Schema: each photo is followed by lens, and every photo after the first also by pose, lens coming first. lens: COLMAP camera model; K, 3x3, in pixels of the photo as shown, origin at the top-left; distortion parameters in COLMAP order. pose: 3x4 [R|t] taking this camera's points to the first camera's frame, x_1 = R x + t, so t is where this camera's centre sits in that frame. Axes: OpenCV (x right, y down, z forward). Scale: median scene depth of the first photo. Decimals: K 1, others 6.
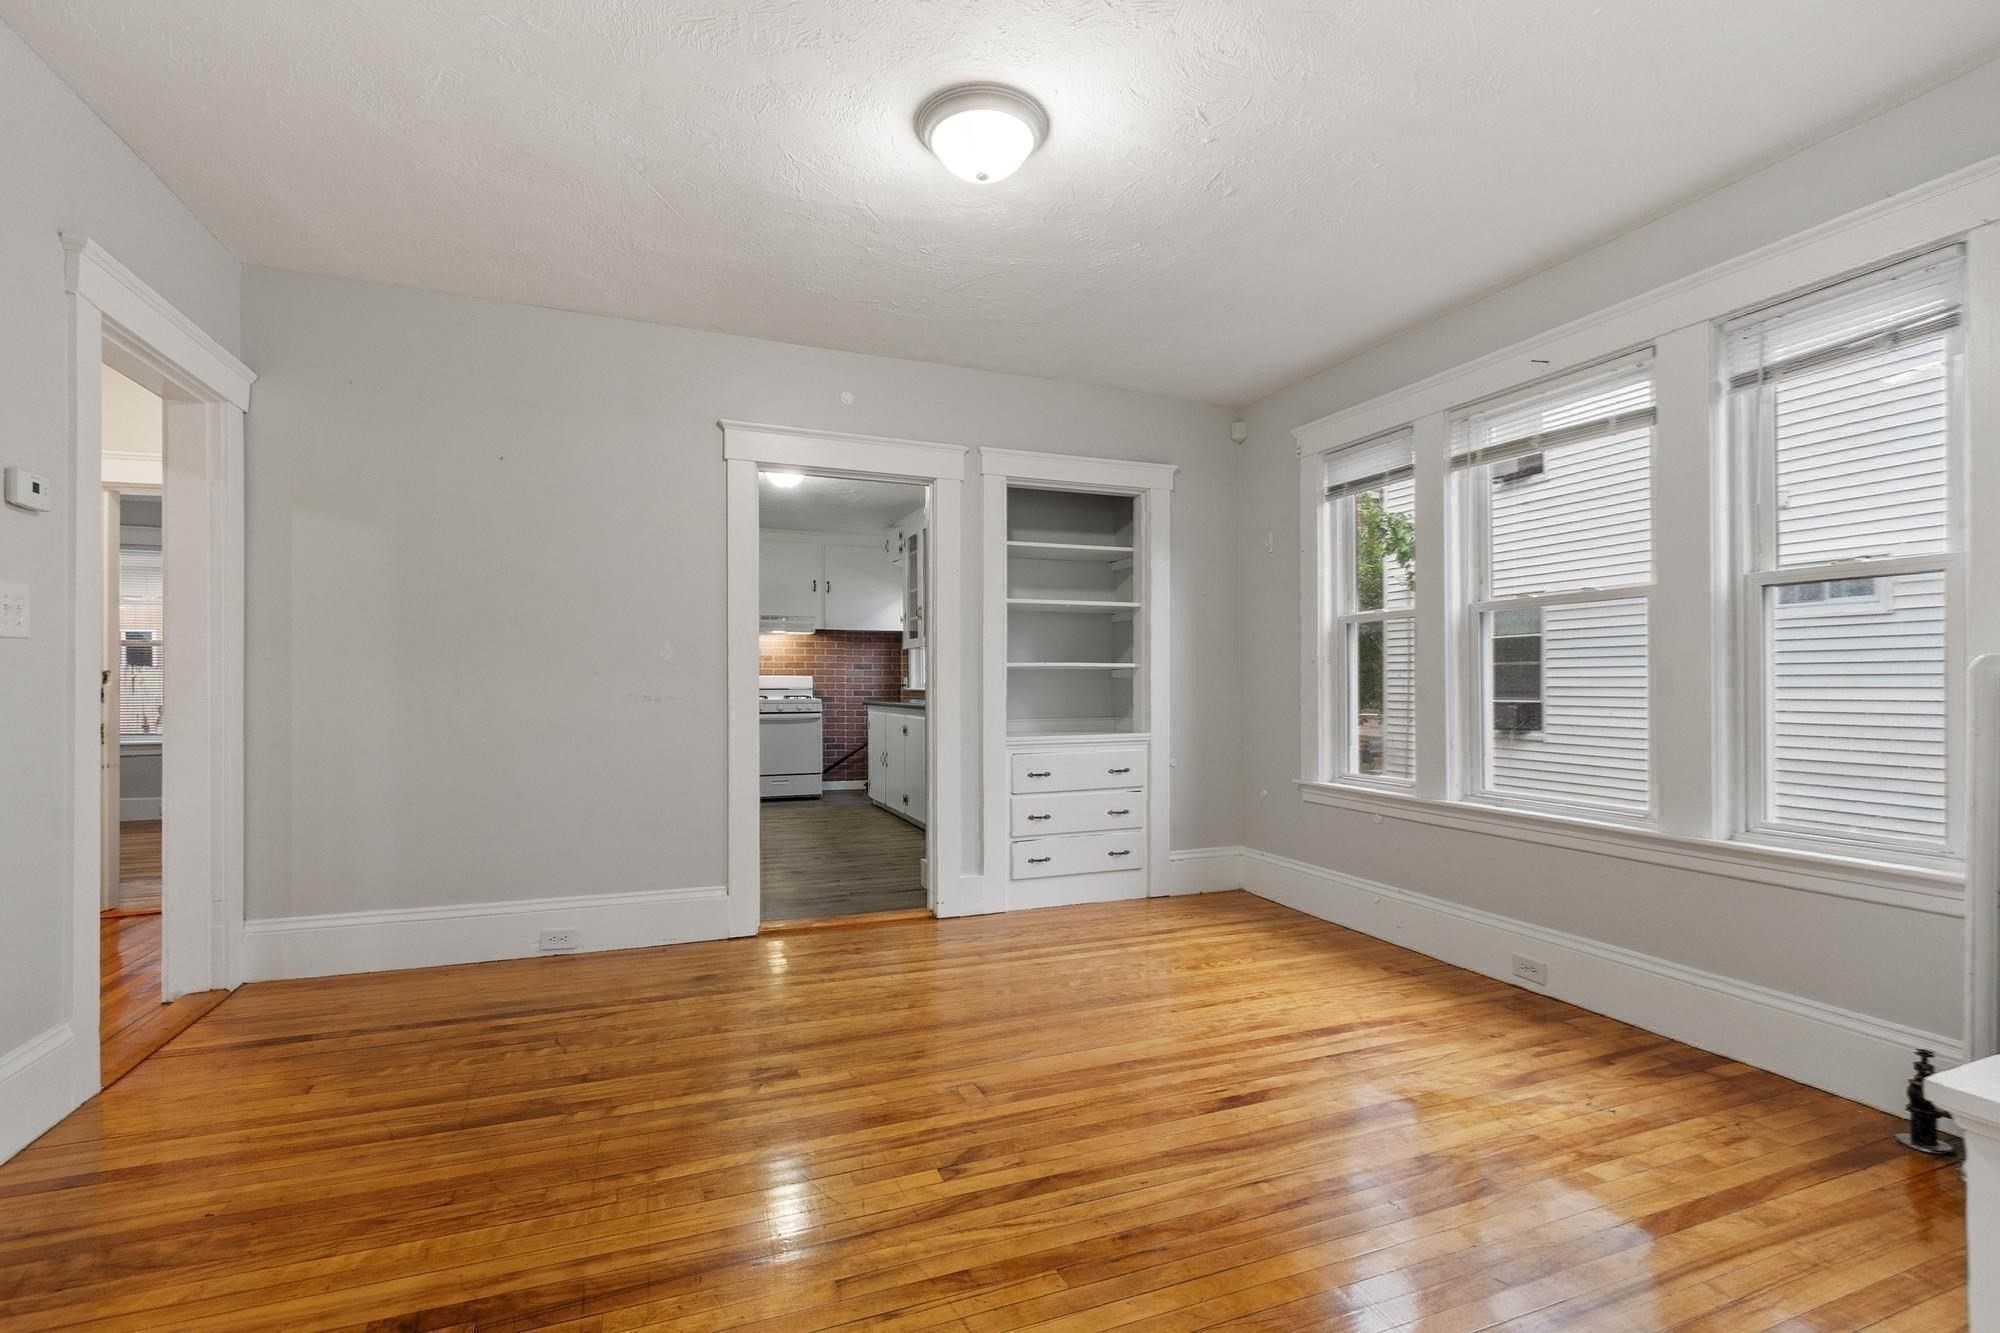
lens RADIAL K [[900.7, 0, 986.4], [0, 900.7, 684.5], [0, 0, 1]] dist [0.000280, -0.000911]
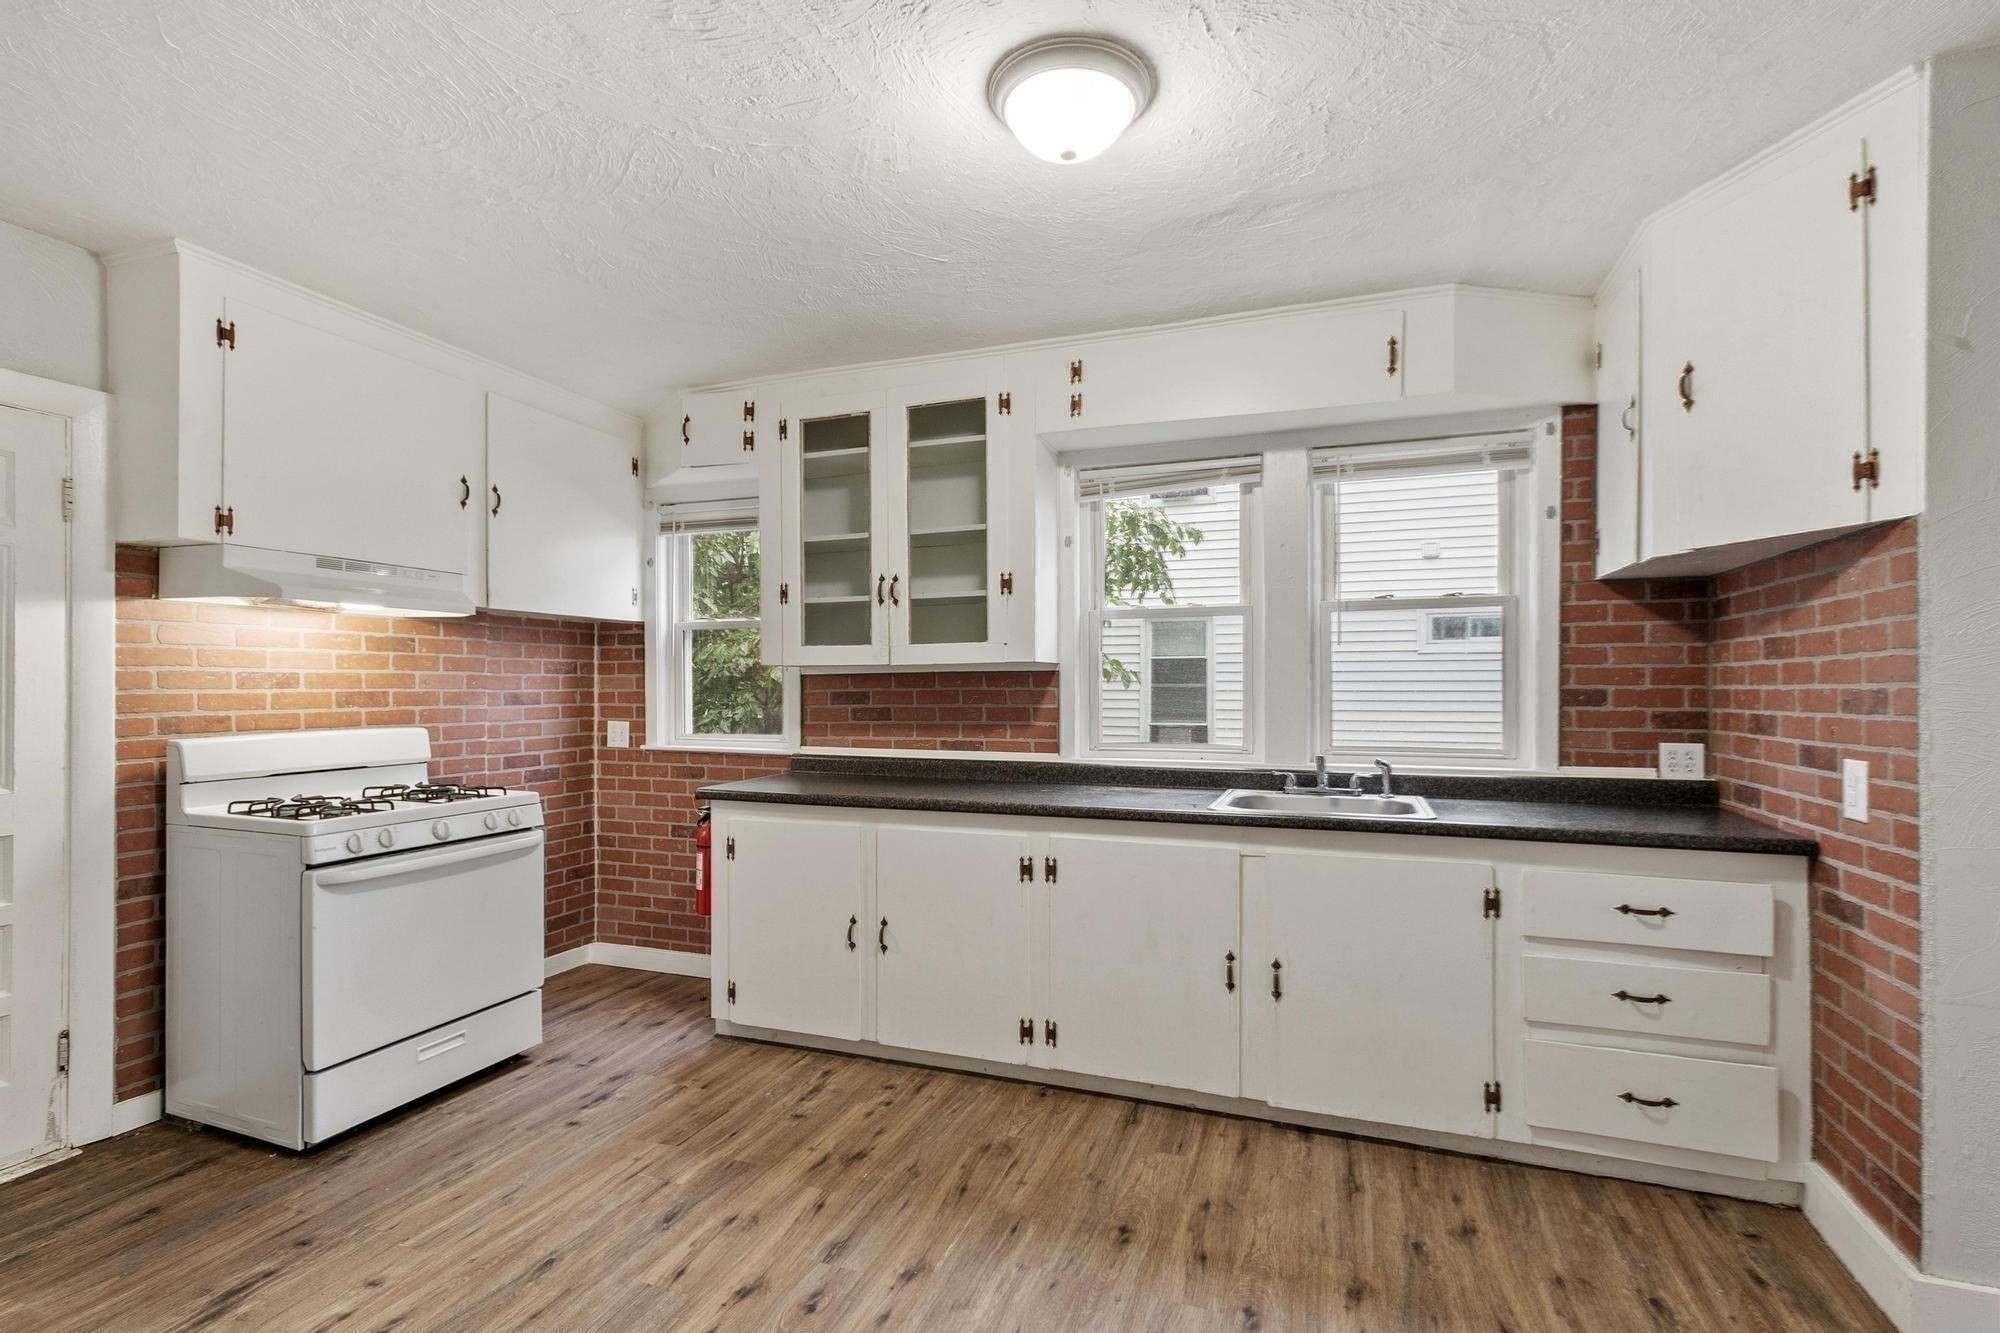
lens RADIAL K [[900.7, 0, 1000.3], [0, 900.7, 680.4], [0, 0, 1]] dist [0.000280, -0.000911]
pose [[0.654979, 0.002768, 0.755642, -0.347569], [0.001483, 0.999987, -0.004948, -0.029133], [-0.755646, 0.004361, 0.654966, 0.609823]]
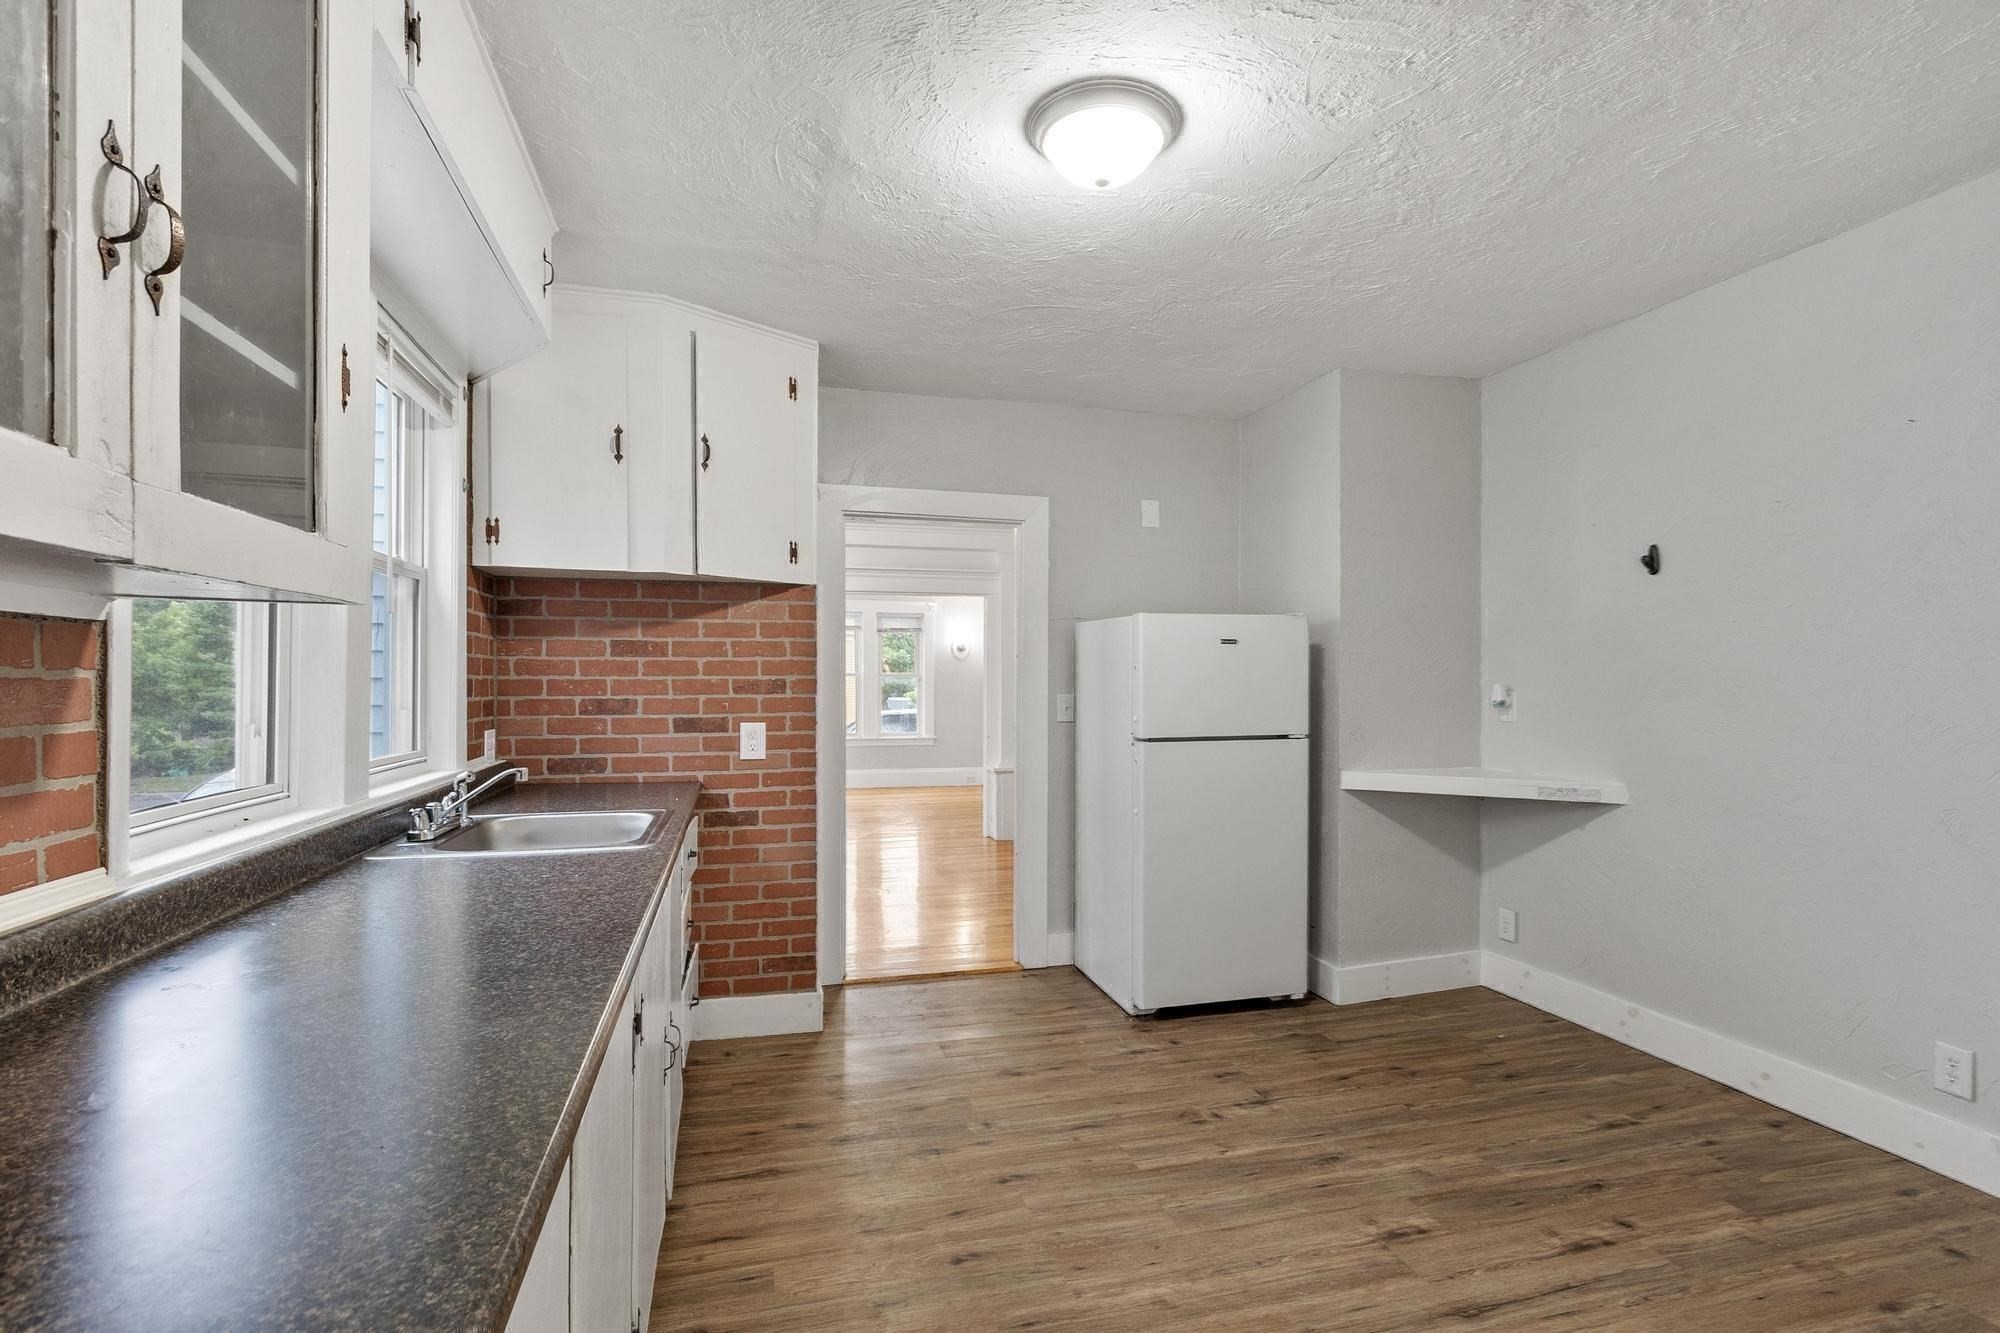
lens RADIAL K [[974.3, 0, 1013.5], [0, 974.3, 683.5], [0, 0, 1]] dist [0.002531, -0.003095]
pose [[-0.996396, -0.003190, 0.084766, -0.164845], [-0.003101, 0.999994, 0.001186, -0.026537], [-0.084769, 0.000919, -0.996400, 1.009871]]
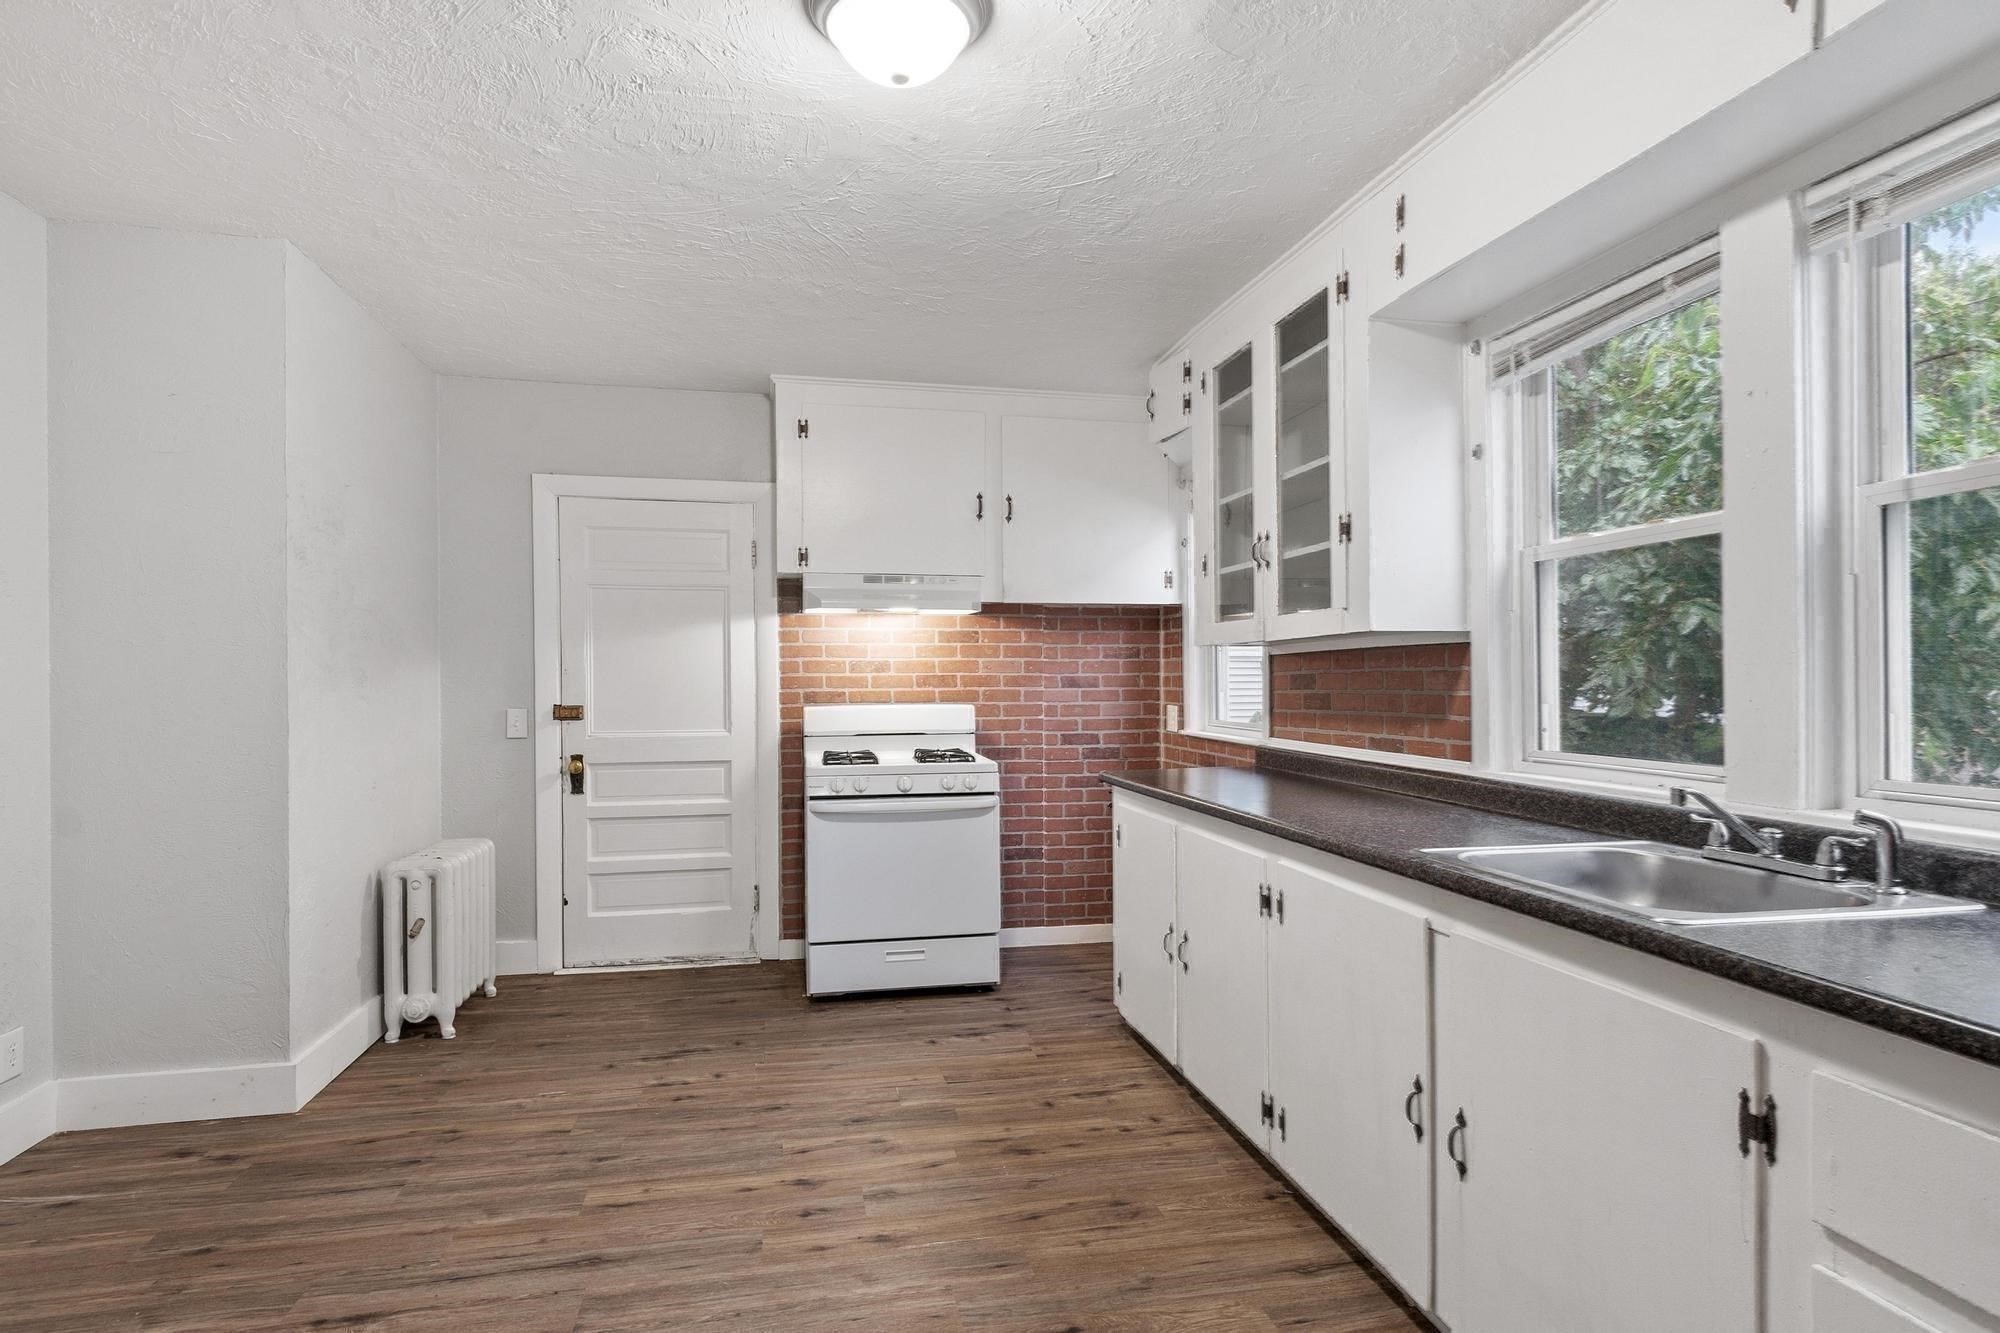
lens RADIAL K [[1033.7, 0, 999.6], [0, 1033.7, 680.5], [0, 0, 1]] dist [0.002704, -0.001573]
pose [[0.988671, -0.004202, -0.150043, -0.108704], [0.004668, 0.999985, 0.002752, -0.024875], [0.150029, -0.003421, 0.988676, 0.512865]]
